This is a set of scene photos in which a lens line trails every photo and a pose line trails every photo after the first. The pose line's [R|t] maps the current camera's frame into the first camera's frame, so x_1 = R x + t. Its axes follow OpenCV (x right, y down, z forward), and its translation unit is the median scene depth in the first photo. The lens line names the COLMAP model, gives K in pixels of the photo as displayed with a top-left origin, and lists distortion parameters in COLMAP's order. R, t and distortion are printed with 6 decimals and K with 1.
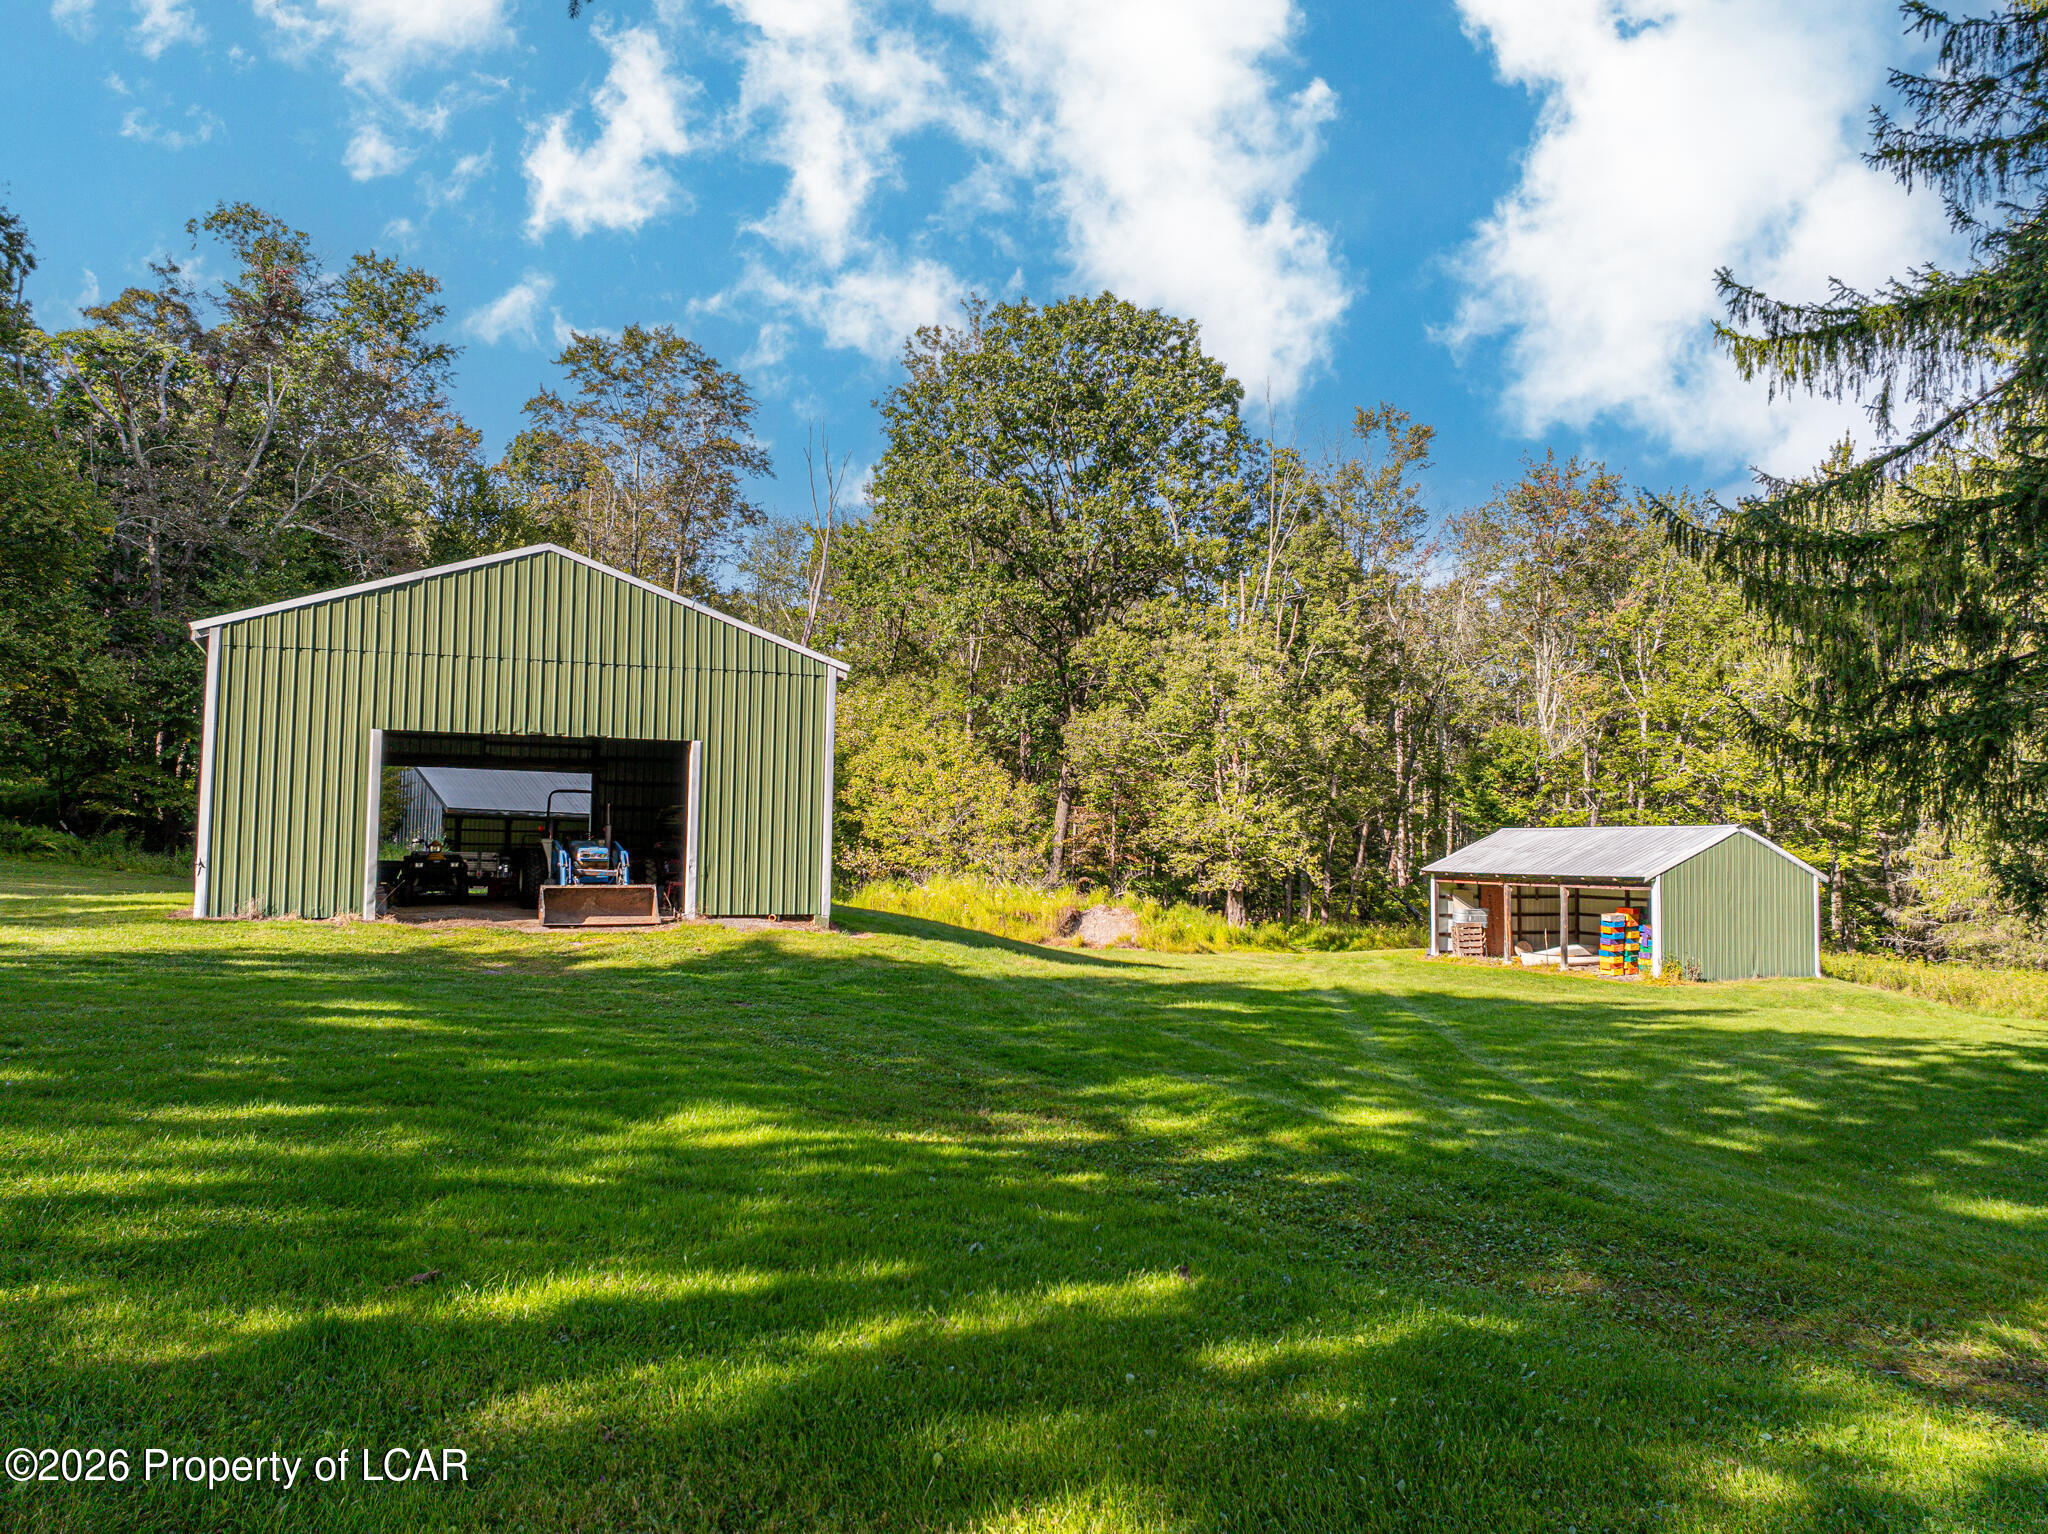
lens RADIAL K [[1447.1, 0, 1027.6], [0, 1447.1, 758.7], [0, 0, 1]] dist [-0.026475, -0.034415]
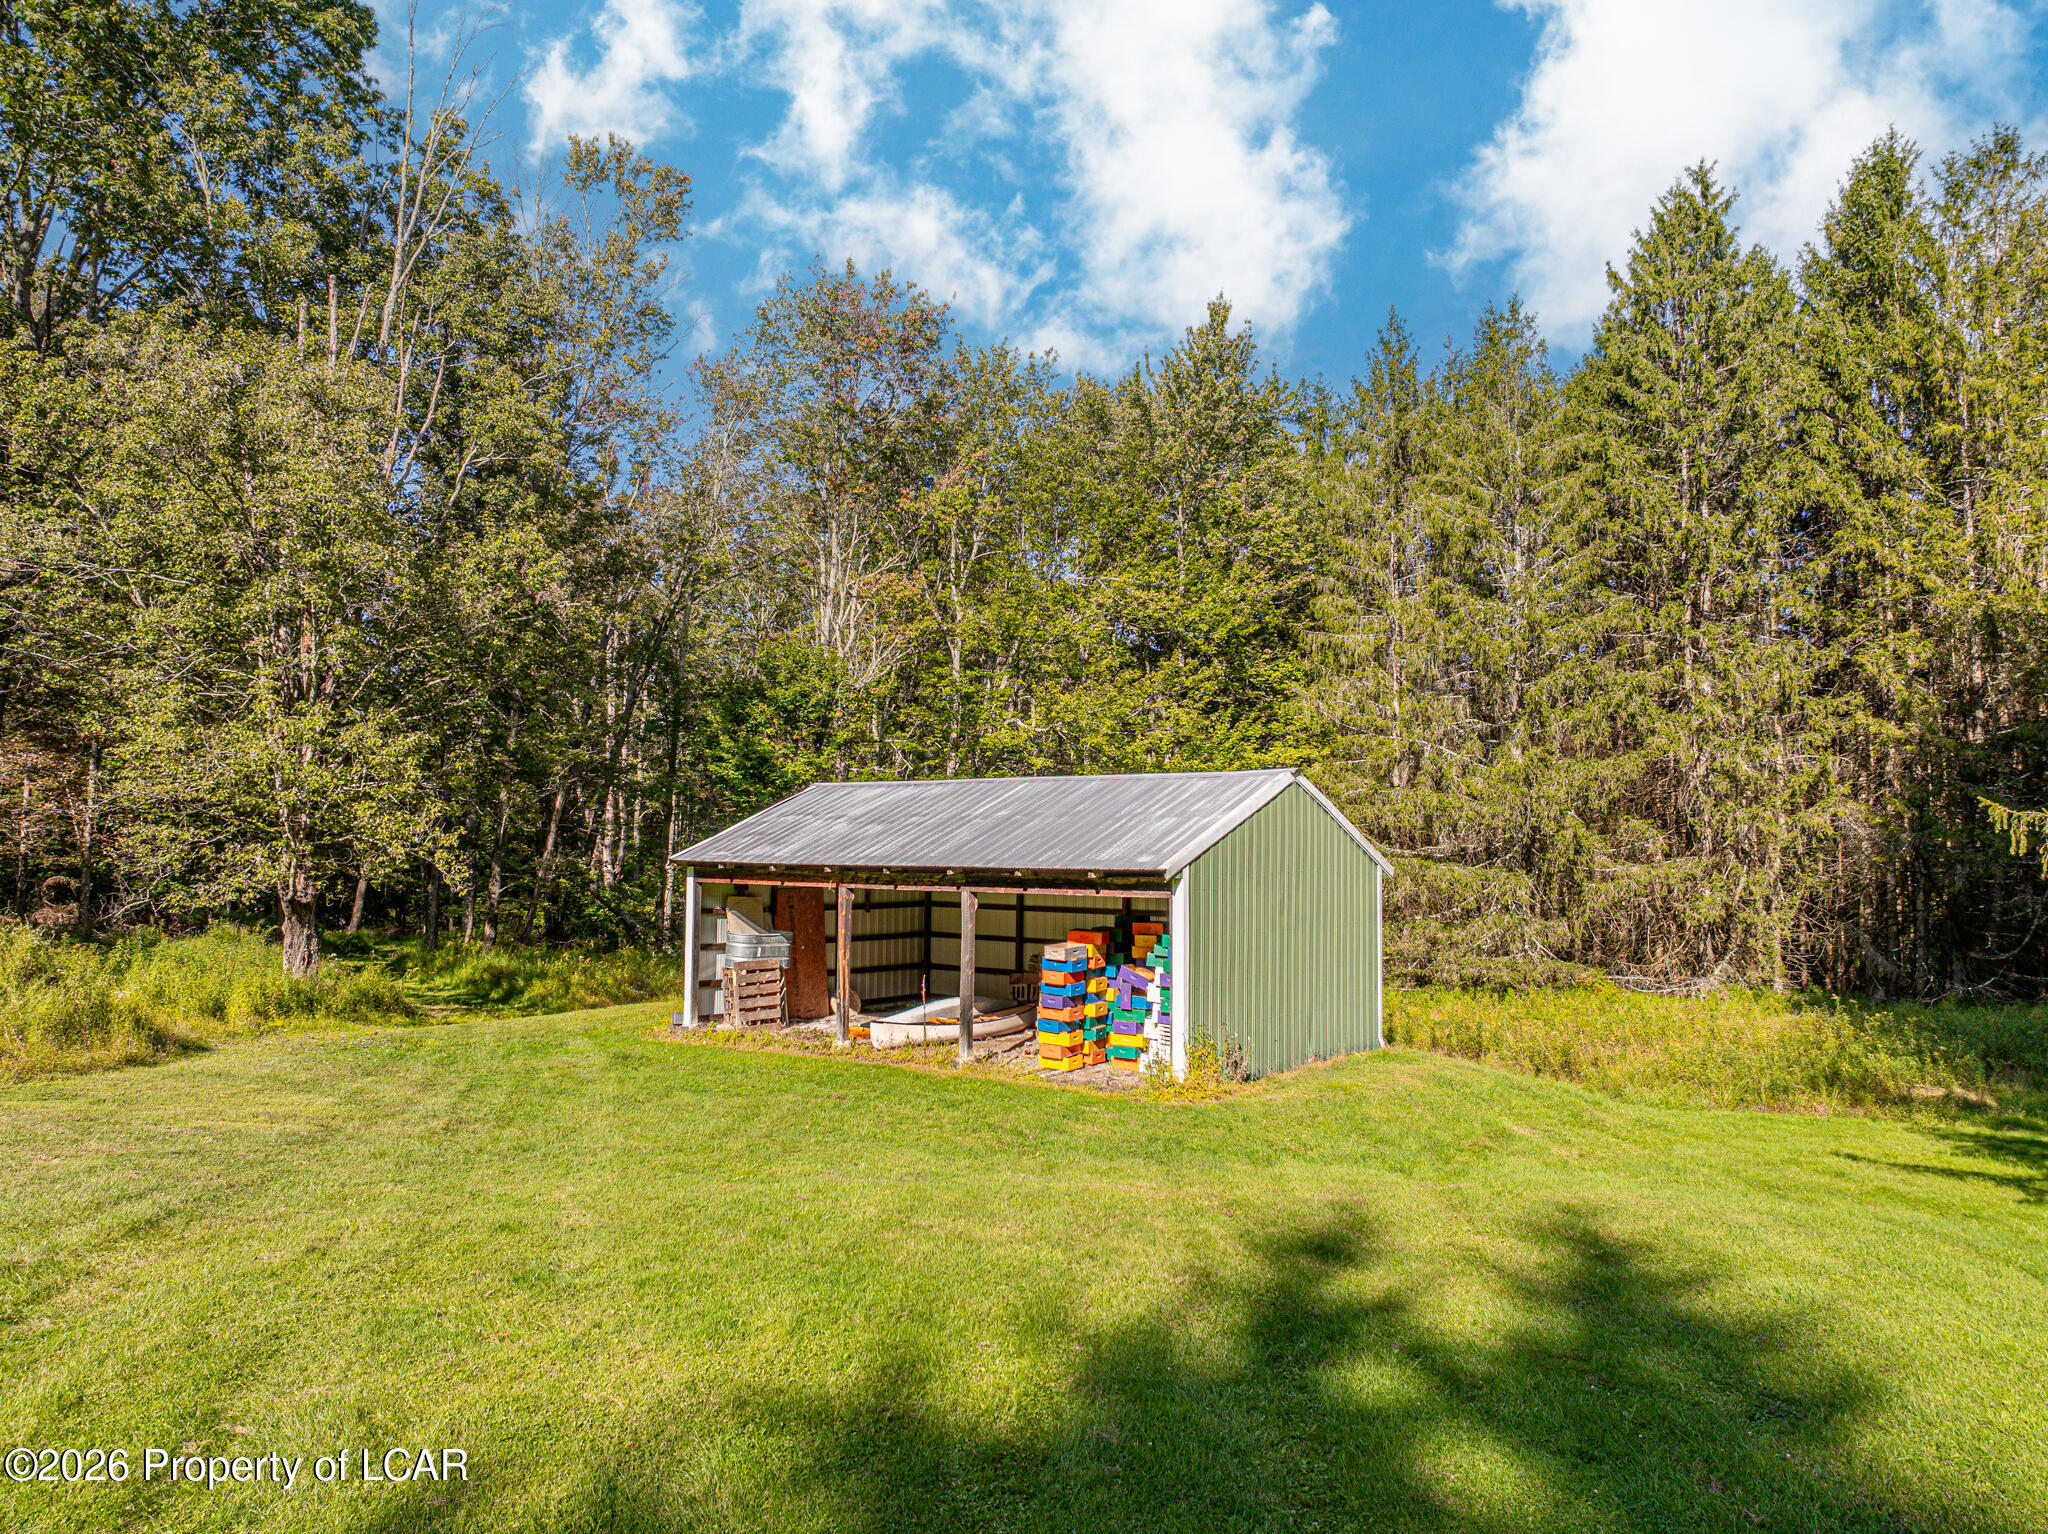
lens RADIAL K [[1447.1, 0, 1027.6], [0, 1447.1, 758.7], [0, 0, 1]] dist [-0.026475, -0.034415]
pose [[0.856536, 0.030650, 0.515177, 0.109477], [-0.032766, 0.999451, -0.004984, 0.037311], [-0.515046, -0.012611, 0.857069, 0.463862]]
